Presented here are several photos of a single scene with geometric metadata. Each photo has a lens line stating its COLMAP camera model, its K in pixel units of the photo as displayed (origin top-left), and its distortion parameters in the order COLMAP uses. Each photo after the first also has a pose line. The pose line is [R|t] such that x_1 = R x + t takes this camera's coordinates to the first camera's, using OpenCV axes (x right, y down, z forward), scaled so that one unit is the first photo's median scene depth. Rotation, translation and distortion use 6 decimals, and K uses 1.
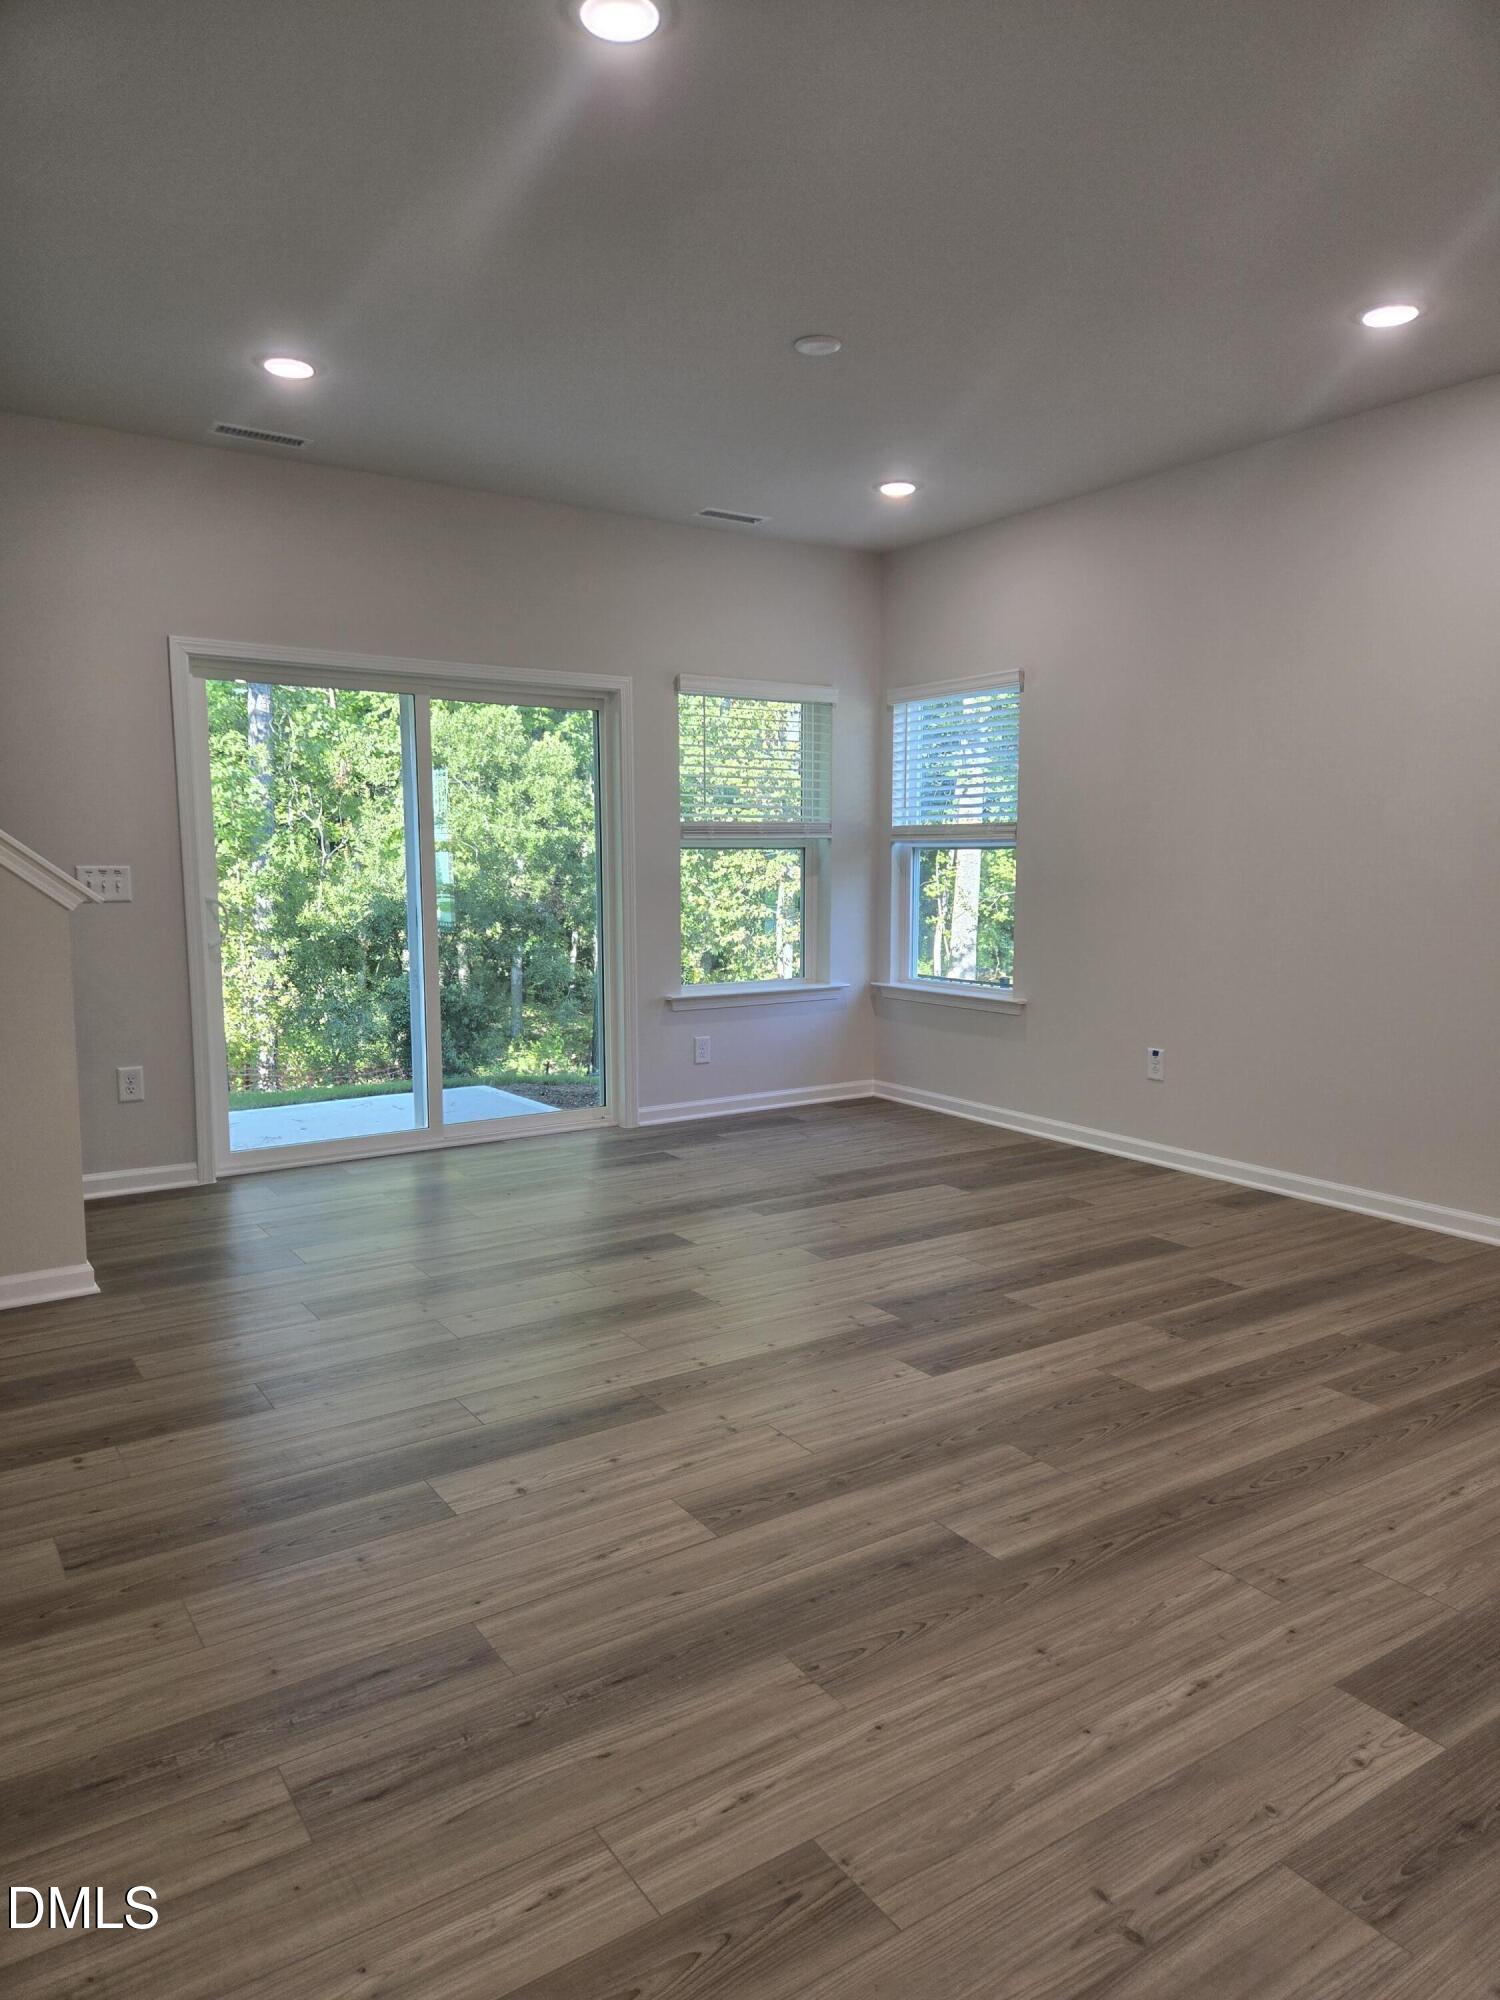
lens RADIAL K [[1338.6, 0, 758.6], [0, 1338.6, 1012.1], [0, 0, 1]] dist [0.065826, -0.052009]
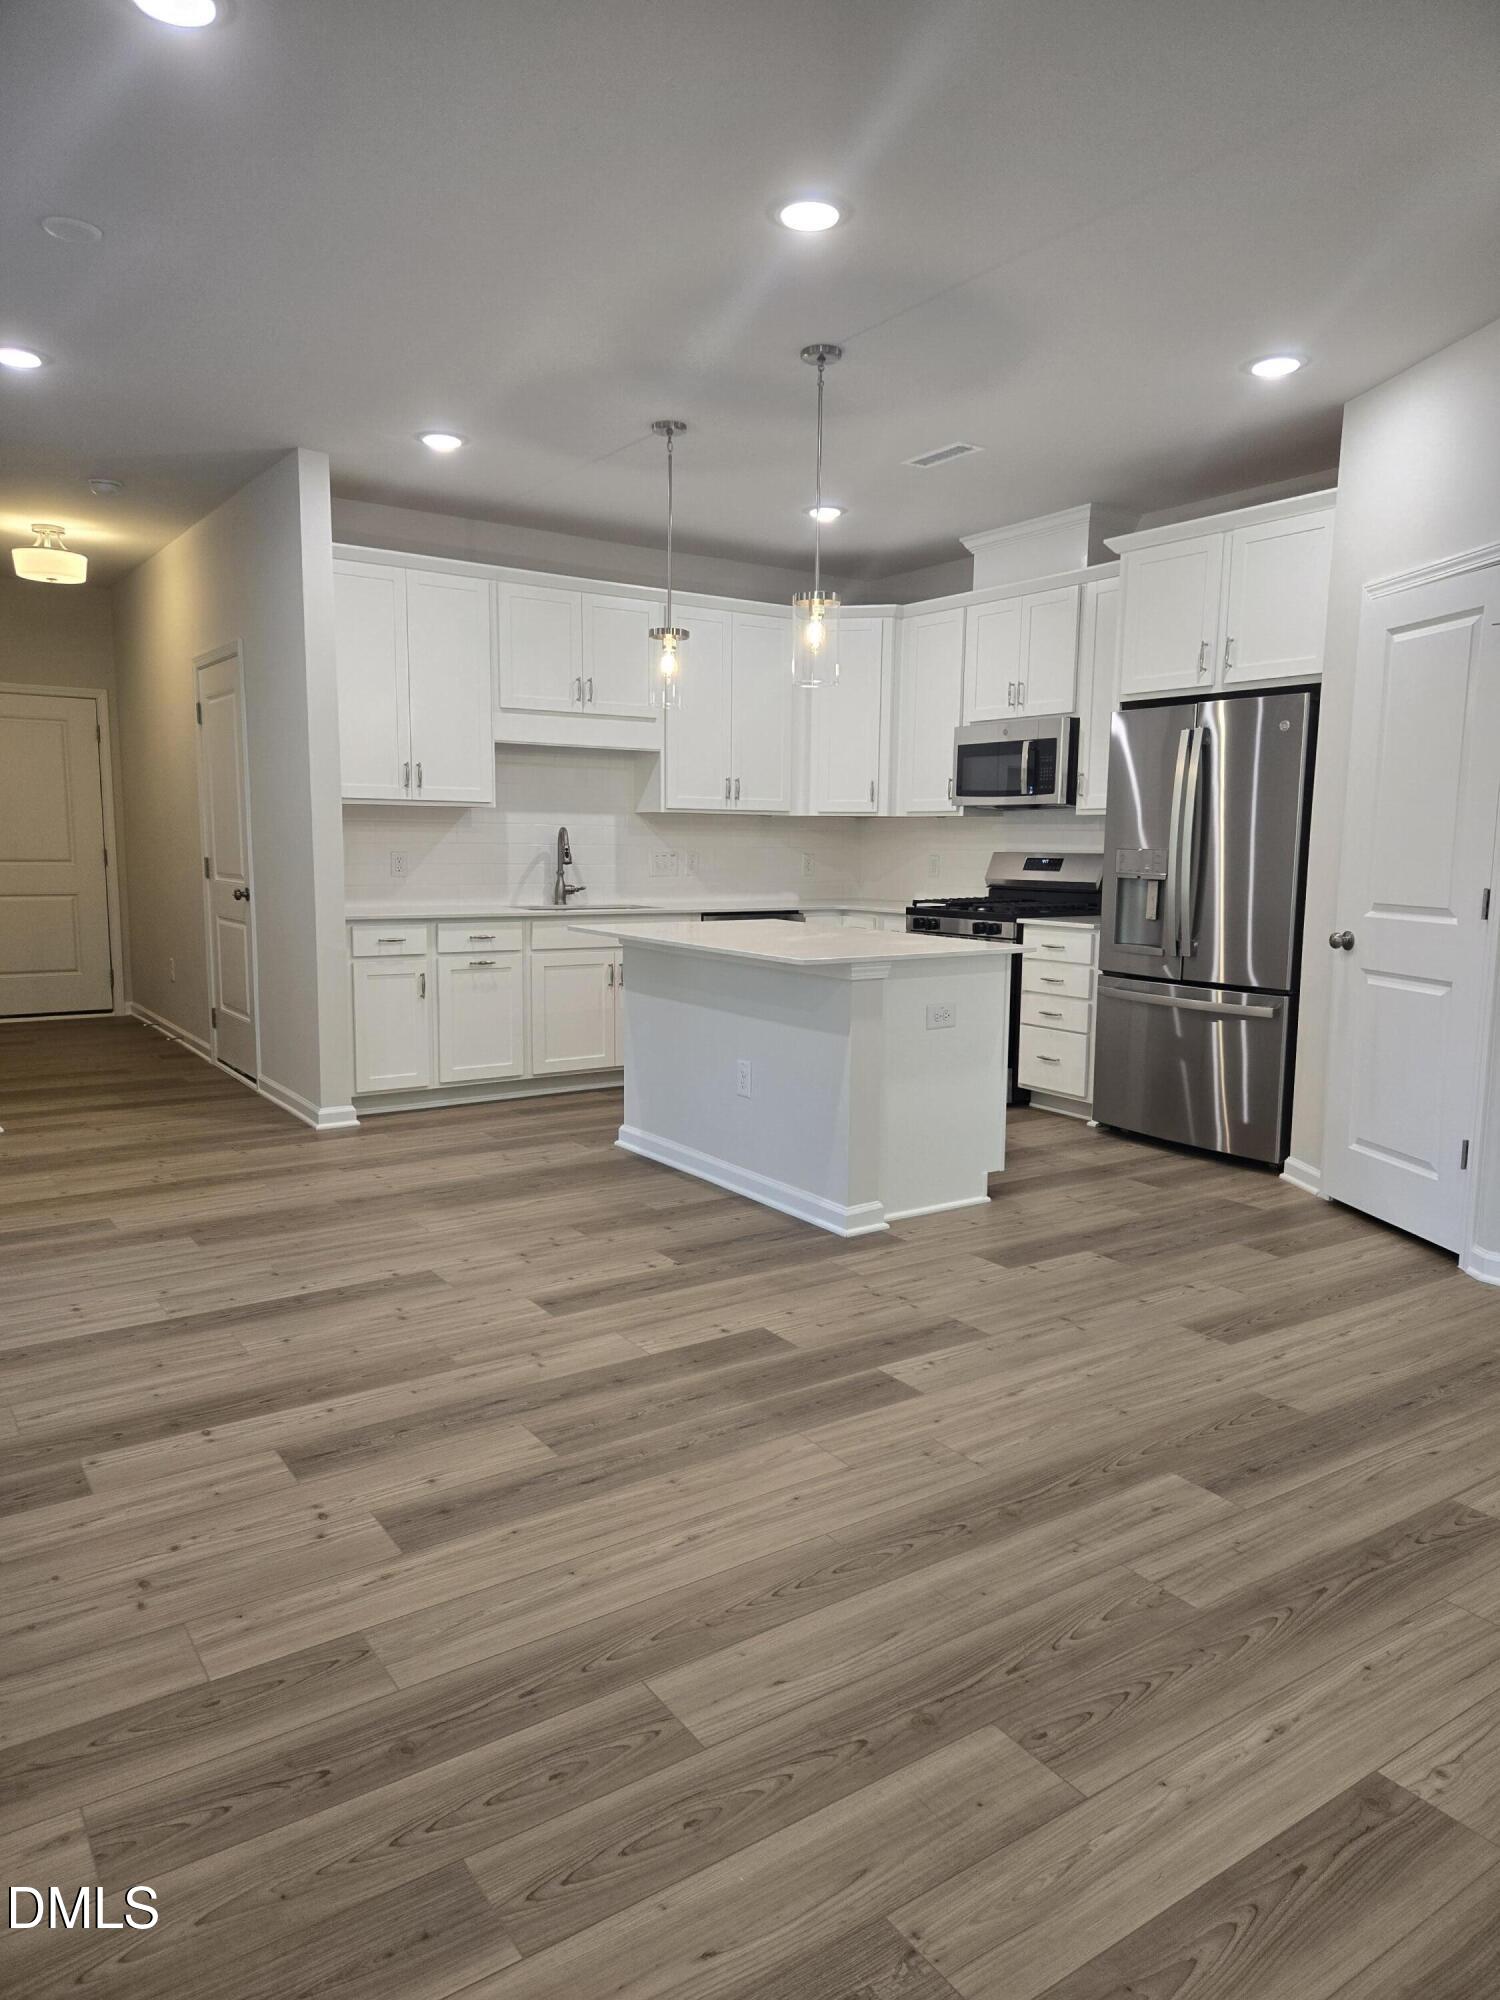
lens RADIAL K [[1338.6, 0, 758.6], [0, 1338.6, 1012.1], [0, 0, 1]] dist [0.065826, -0.052009]
pose [[-0.999862, -0.010007, -0.013273, 0.499841], [-0.012986, 0.968709, 0.247861, -0.216890], [0.010377, 0.247999, -0.968705, 1.848405]]
